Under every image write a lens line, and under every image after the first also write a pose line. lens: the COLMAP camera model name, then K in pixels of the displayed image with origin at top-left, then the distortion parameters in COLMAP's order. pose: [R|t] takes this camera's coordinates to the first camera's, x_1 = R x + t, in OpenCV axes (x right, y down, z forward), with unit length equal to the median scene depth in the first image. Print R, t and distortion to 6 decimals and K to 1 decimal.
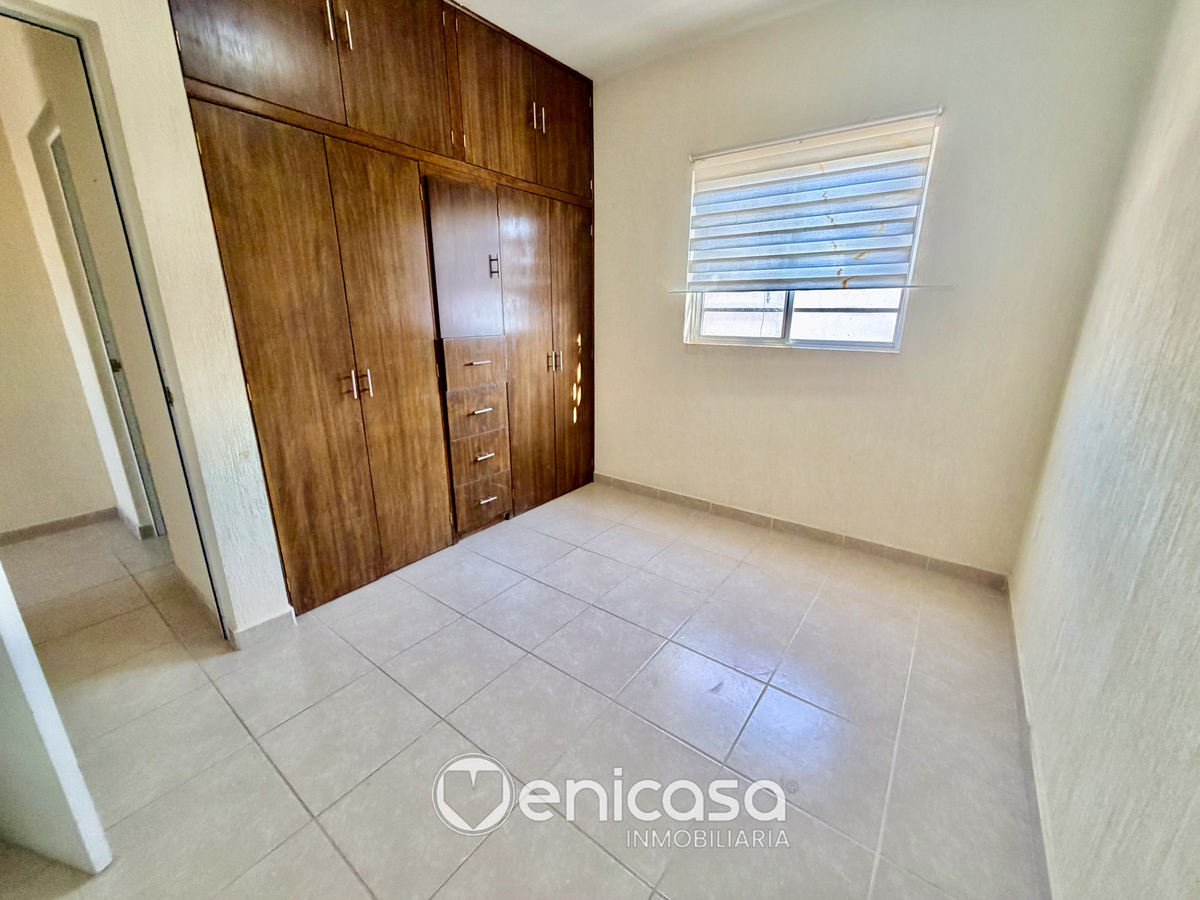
lens RADIAL K [[481.3, 0, 590.2], [0, 481.3, 444.9], [0, 0, 1]] dist [-0.000736, -0.000125]
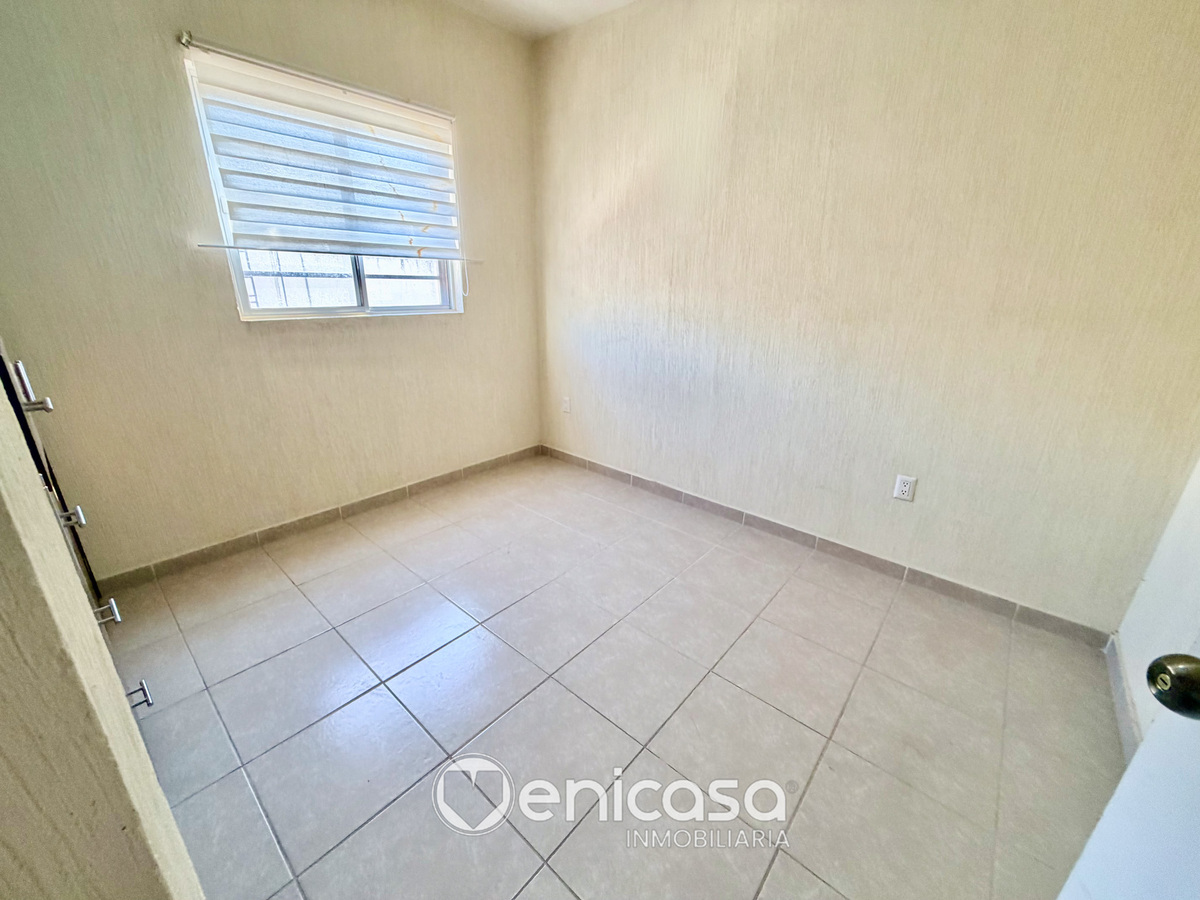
lens RADIAL K [[481.3, 0, 603.0], [0, 481.3, 445.0], [0, 0, 1]] dist [-0.000736, -0.000125]
pose [[0.059047, -0.321421, 0.945094, -0.581887], [0.247858, 0.921819, 0.298020, -0.141326], [-0.966995, 0.216652, 0.134098, 0.496006]]
